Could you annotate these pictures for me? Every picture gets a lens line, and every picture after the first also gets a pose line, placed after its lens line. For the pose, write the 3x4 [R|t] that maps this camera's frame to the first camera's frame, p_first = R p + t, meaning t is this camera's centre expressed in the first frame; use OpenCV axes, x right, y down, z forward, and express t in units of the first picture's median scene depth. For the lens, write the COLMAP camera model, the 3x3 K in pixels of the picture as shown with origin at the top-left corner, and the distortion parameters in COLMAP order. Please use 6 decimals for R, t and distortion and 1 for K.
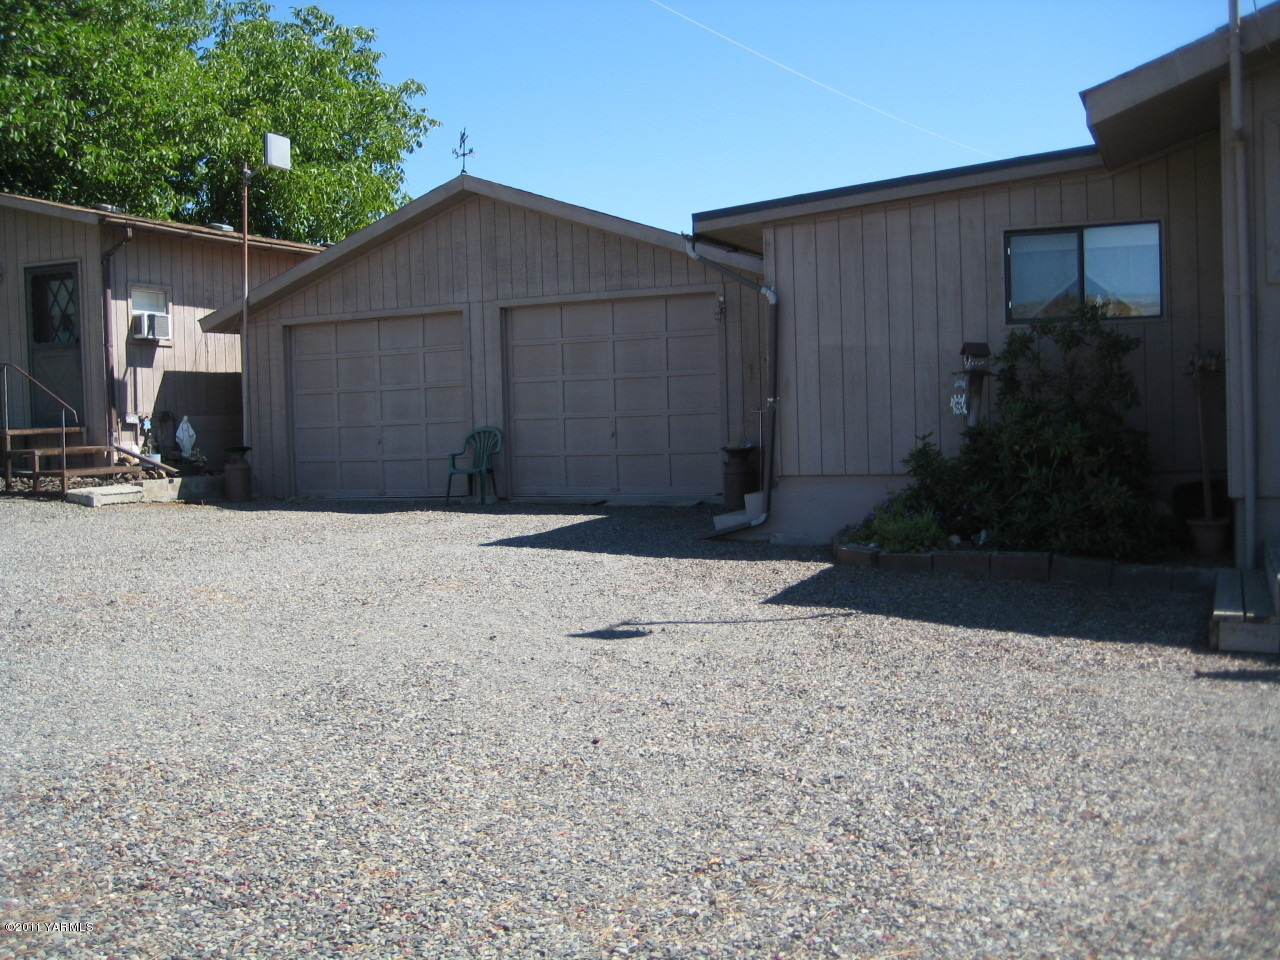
lens RADIAL K [[1328.4, 0, 640.0], [0, 1328.4, 480.0], [0, 0, 1]] dist [-0.159171, 0.208975]
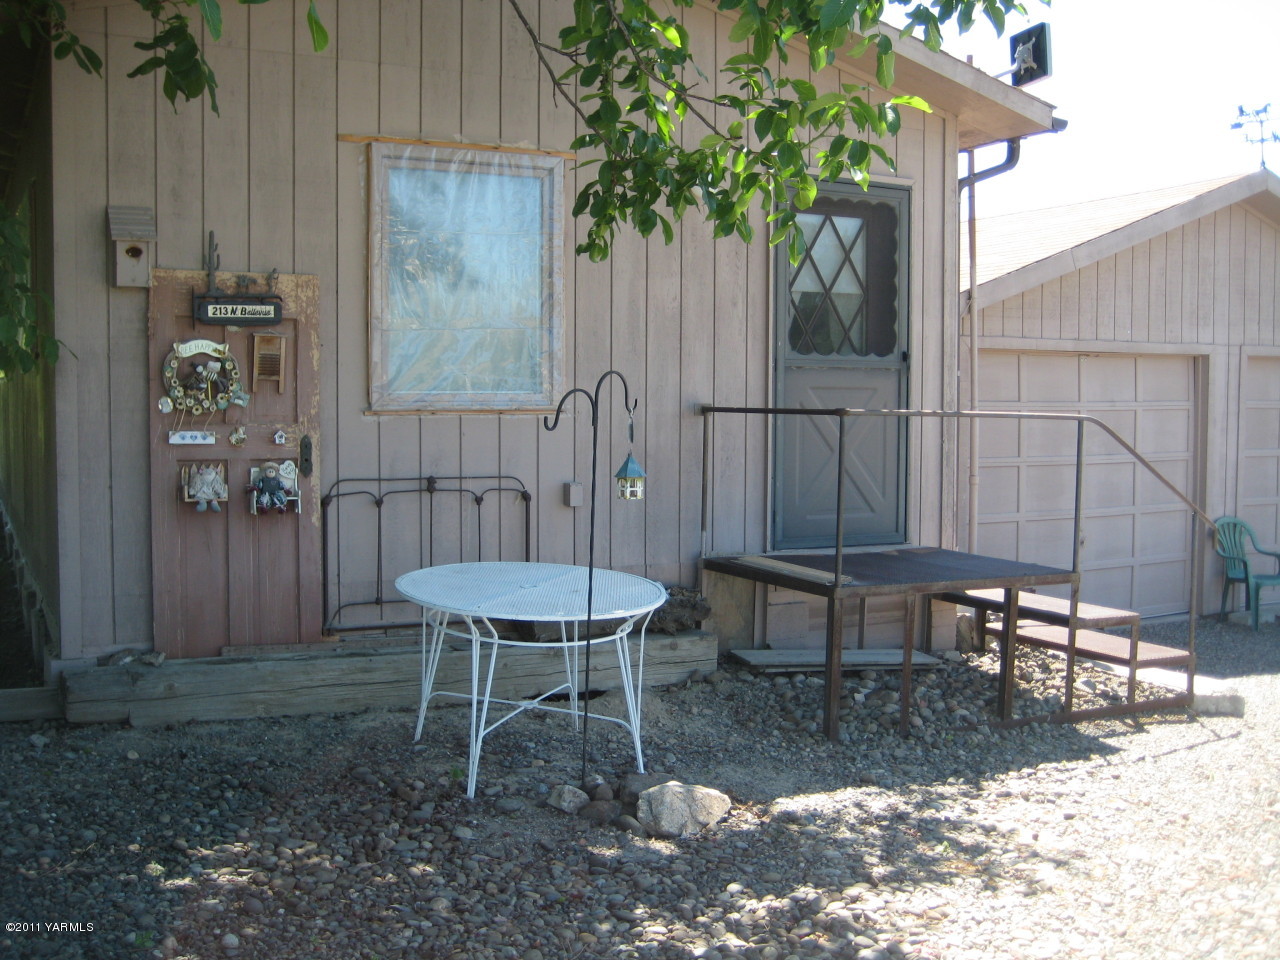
lens RADIAL K [[1328.4, 0, 640.0], [0, 1328.4, 480.0], [0, 0, 1]] dist [-0.159171, 0.208975]
pose [[0.626678, -0.016387, 0.779106, -0.905017], [0.015200, 0.999846, 0.008803, -0.074020], [-0.779130, 0.006325, 0.626831, 0.829354]]
